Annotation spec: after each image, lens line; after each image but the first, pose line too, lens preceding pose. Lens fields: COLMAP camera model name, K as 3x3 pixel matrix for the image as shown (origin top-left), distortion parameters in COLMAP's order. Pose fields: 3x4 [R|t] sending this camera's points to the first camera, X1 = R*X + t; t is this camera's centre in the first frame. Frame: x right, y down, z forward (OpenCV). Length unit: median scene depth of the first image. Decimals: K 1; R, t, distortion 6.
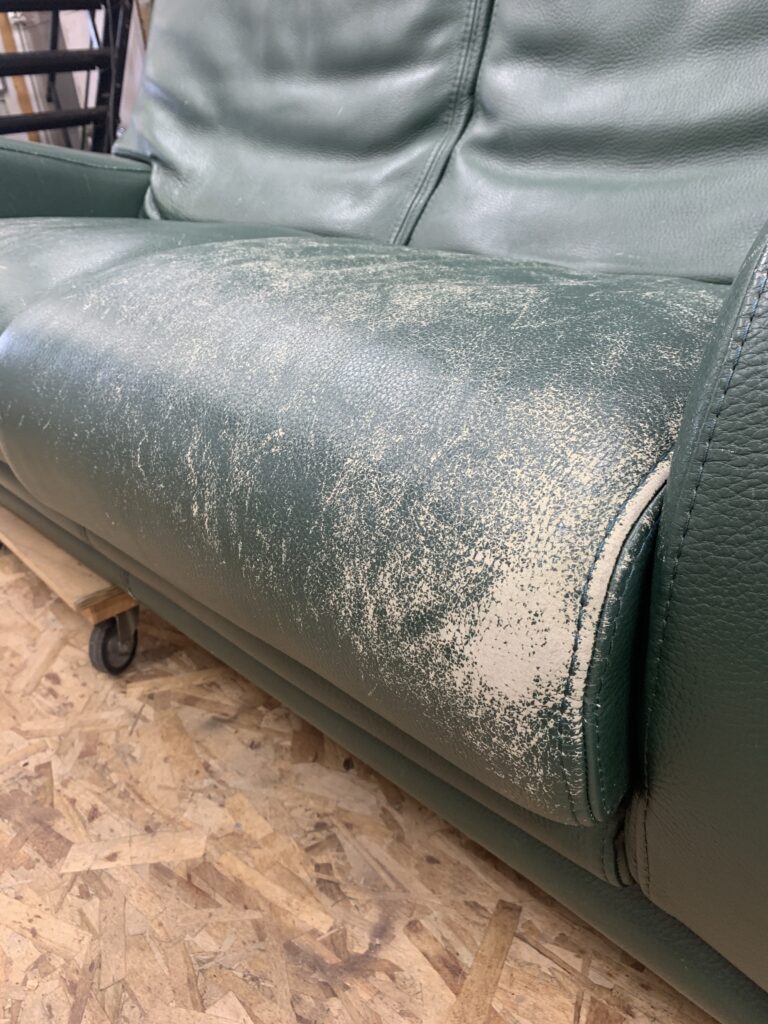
lens RADIAL K [[791.1, 0, 373.6], [0, 791.1, 511.0], [0, 0, 1]] dist [0.012165, 0.000492]
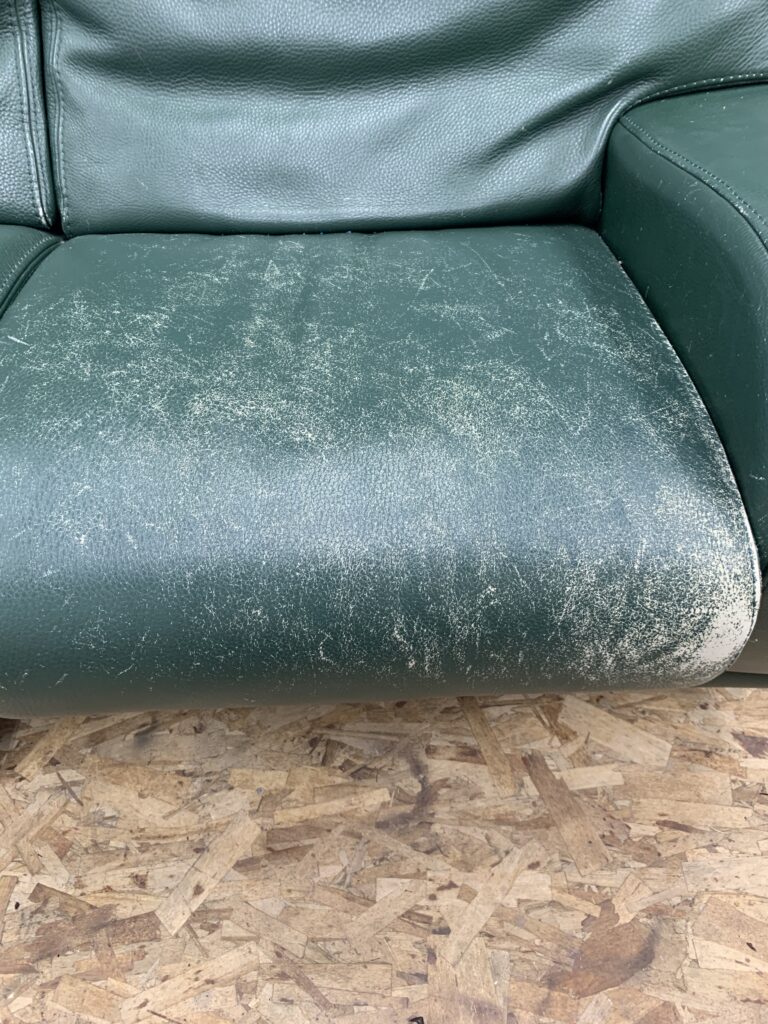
lens RADIAL K [[791.1, 0, 373.6], [0, 791.1, 511.0], [0, 0, 1]] dist [0.012165, 0.000492]
pose [[0.666881, -0.540078, 0.513406, -0.534018], [0.297182, 0.824583, 0.481401, -0.561844], [-0.683339, -0.168462, 0.710400, 0.145092]]
